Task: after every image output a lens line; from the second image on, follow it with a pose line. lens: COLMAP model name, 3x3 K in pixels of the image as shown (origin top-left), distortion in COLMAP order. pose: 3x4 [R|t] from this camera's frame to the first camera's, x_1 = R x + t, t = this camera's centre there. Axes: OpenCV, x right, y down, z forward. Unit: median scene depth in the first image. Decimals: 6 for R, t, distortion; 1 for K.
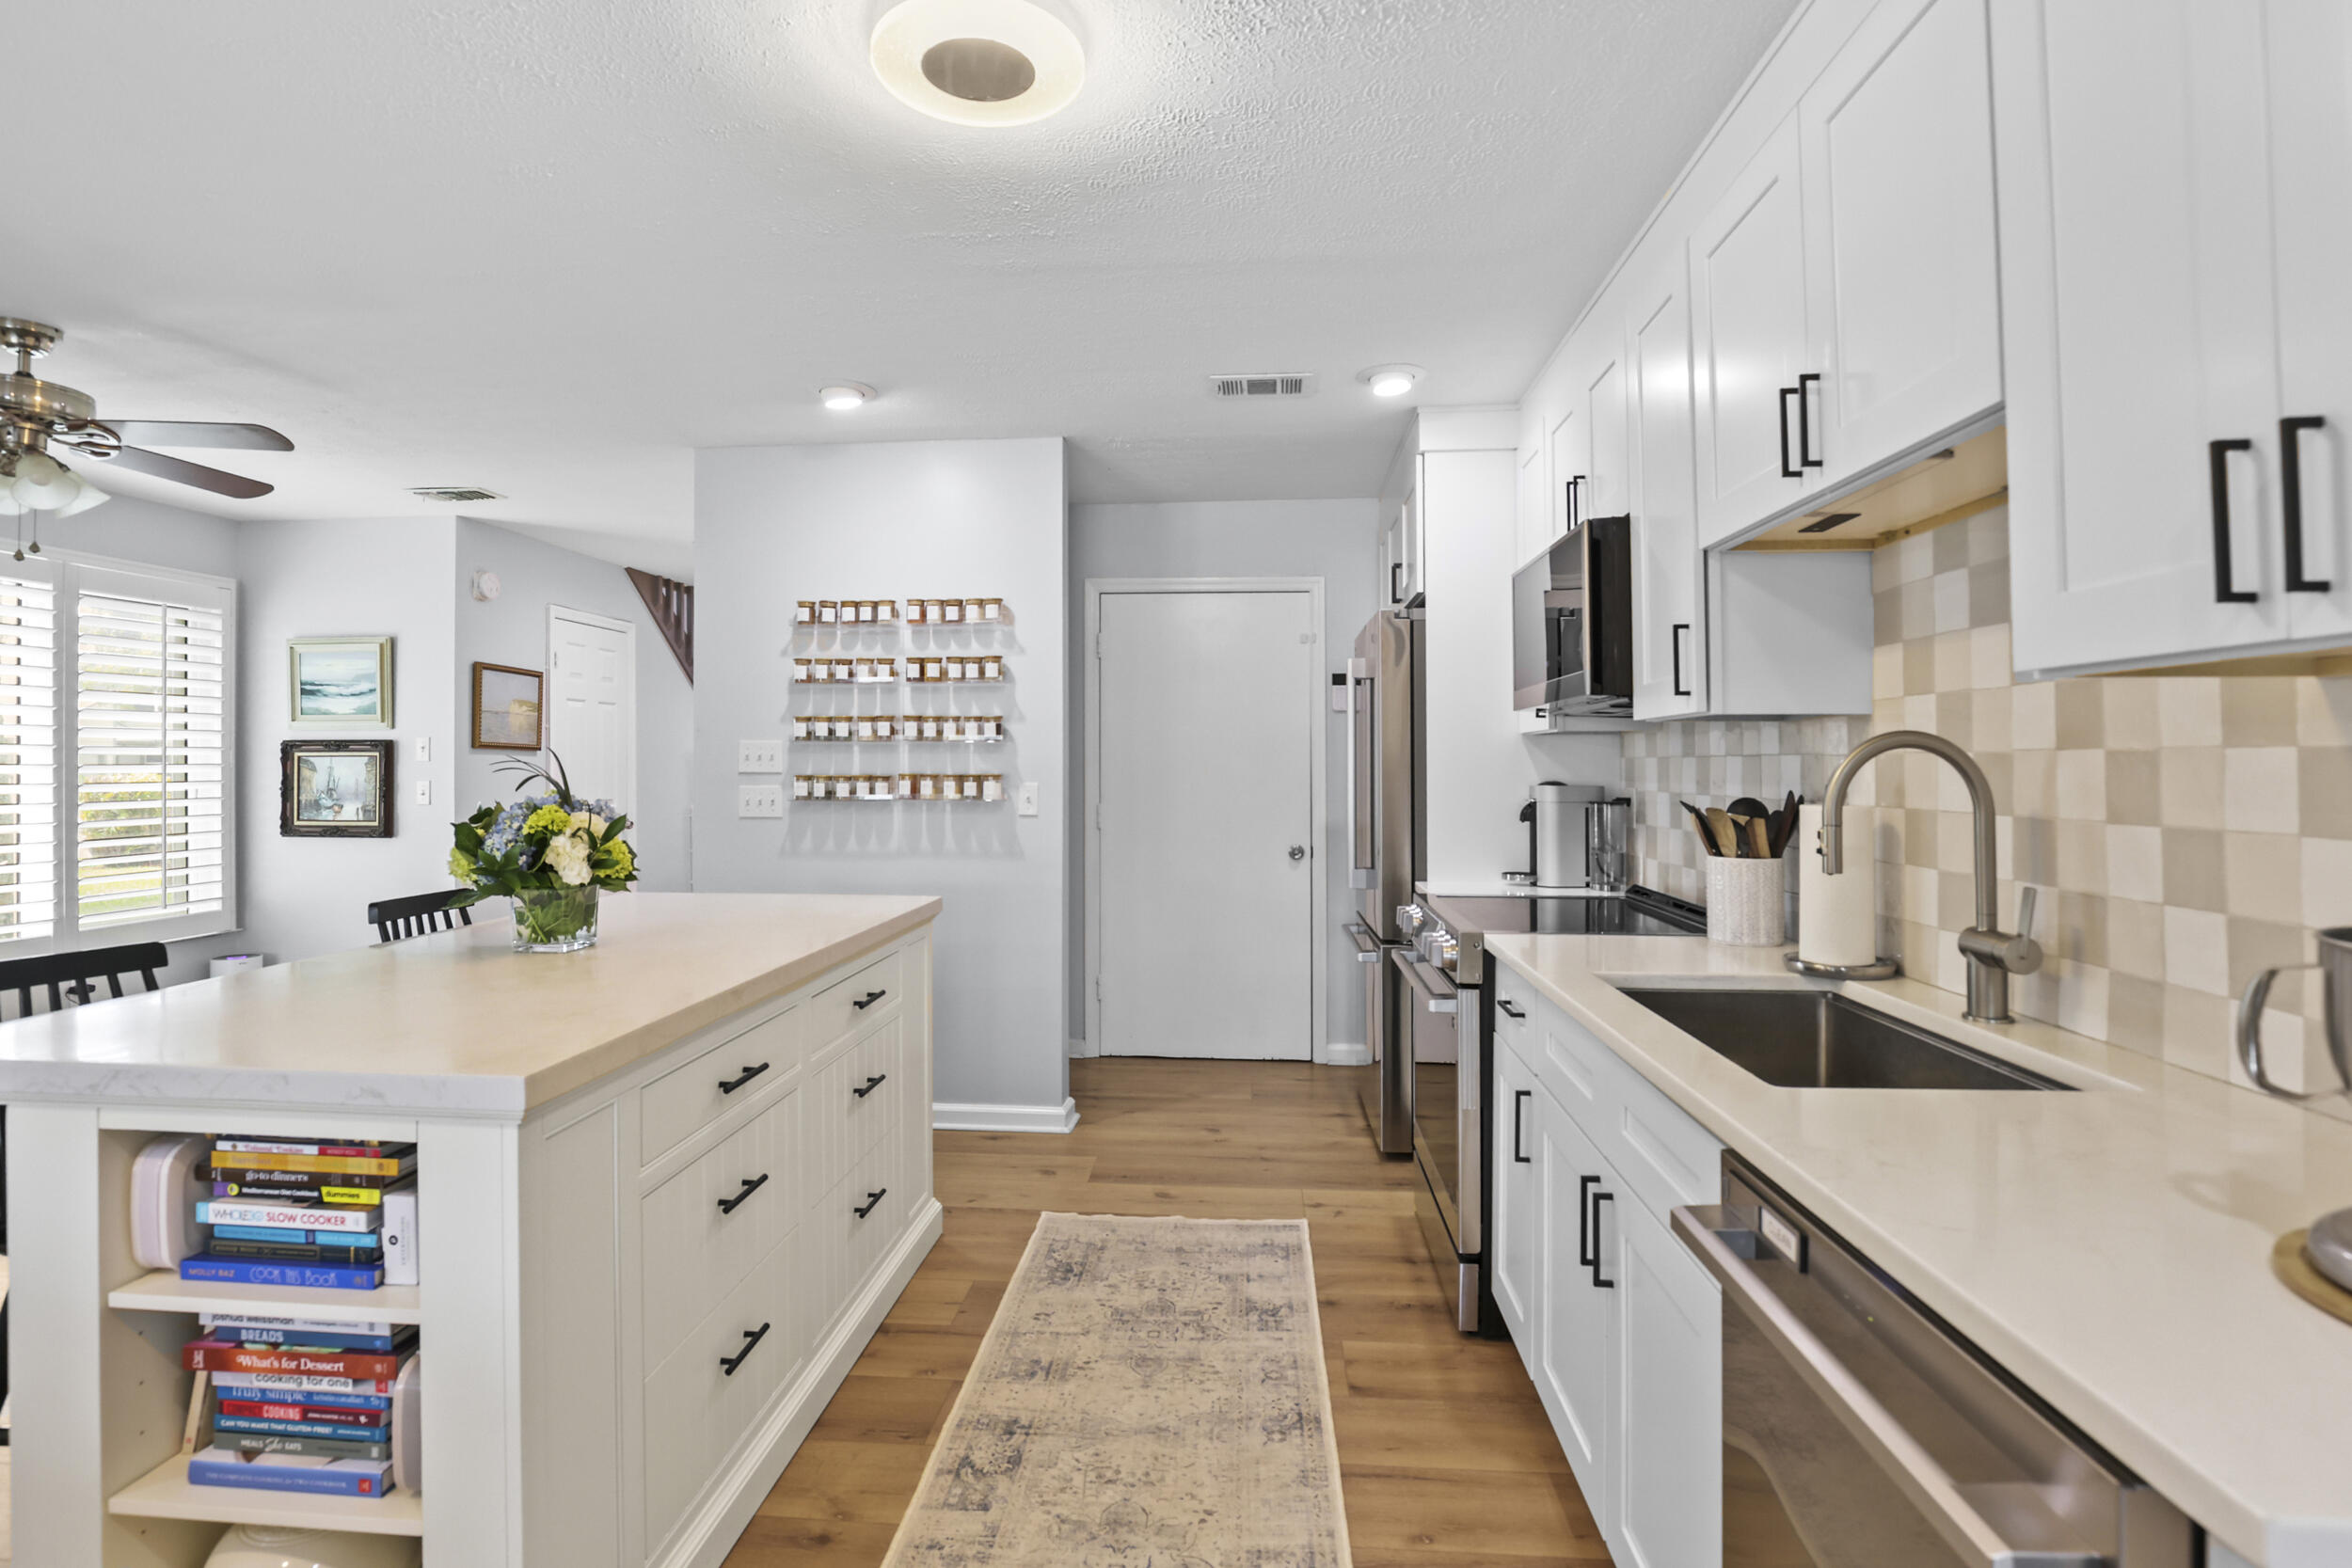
lens RADIAL K [[1166.8, 0, 1168.4], [0, 1166.8, 742.5], [0, 0, 1]] dist [-0.033030, 0.002832]
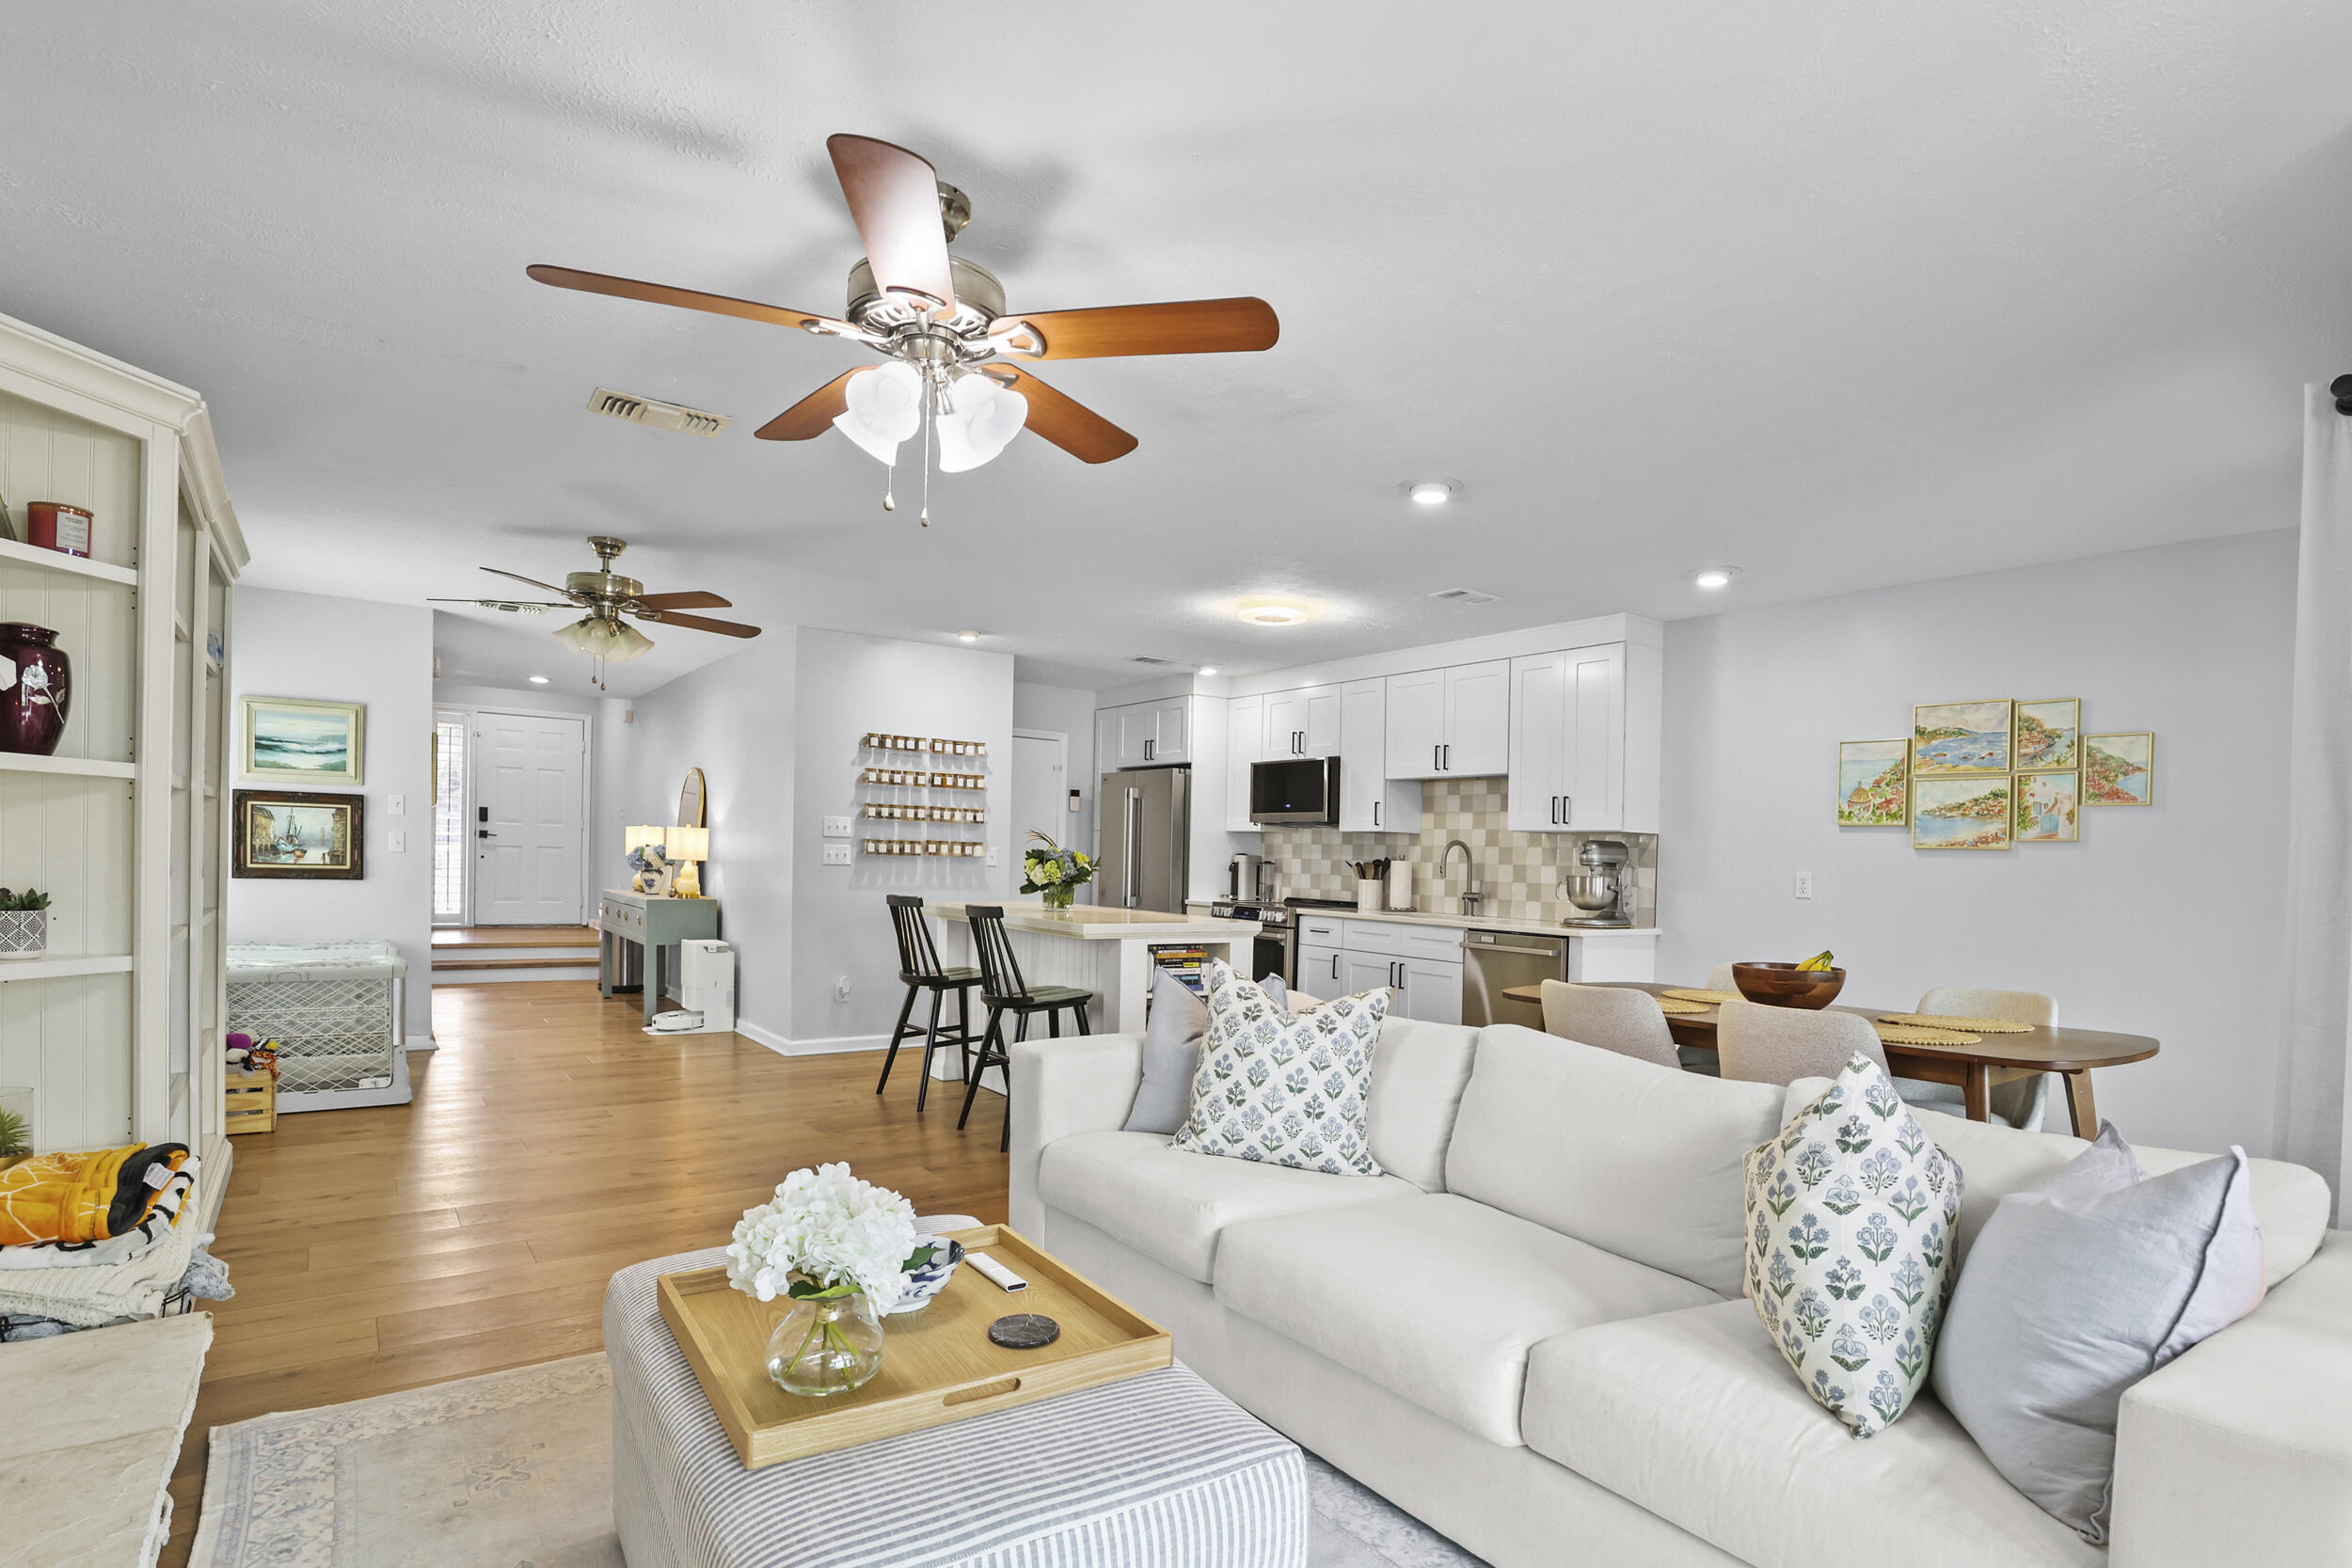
lens RADIAL K [[1177.5, 0, 1240.0], [0, 1177.5, 880.1], [0, 0, 1]] dist [-0.031780, -0.000557]
pose [[0.741763, 0.010707, 0.670577, -1.127252], [-0.042126, 0.998642, 0.030653, 0.014299], [-0.669338, -0.050986, 0.741206, -0.635394]]
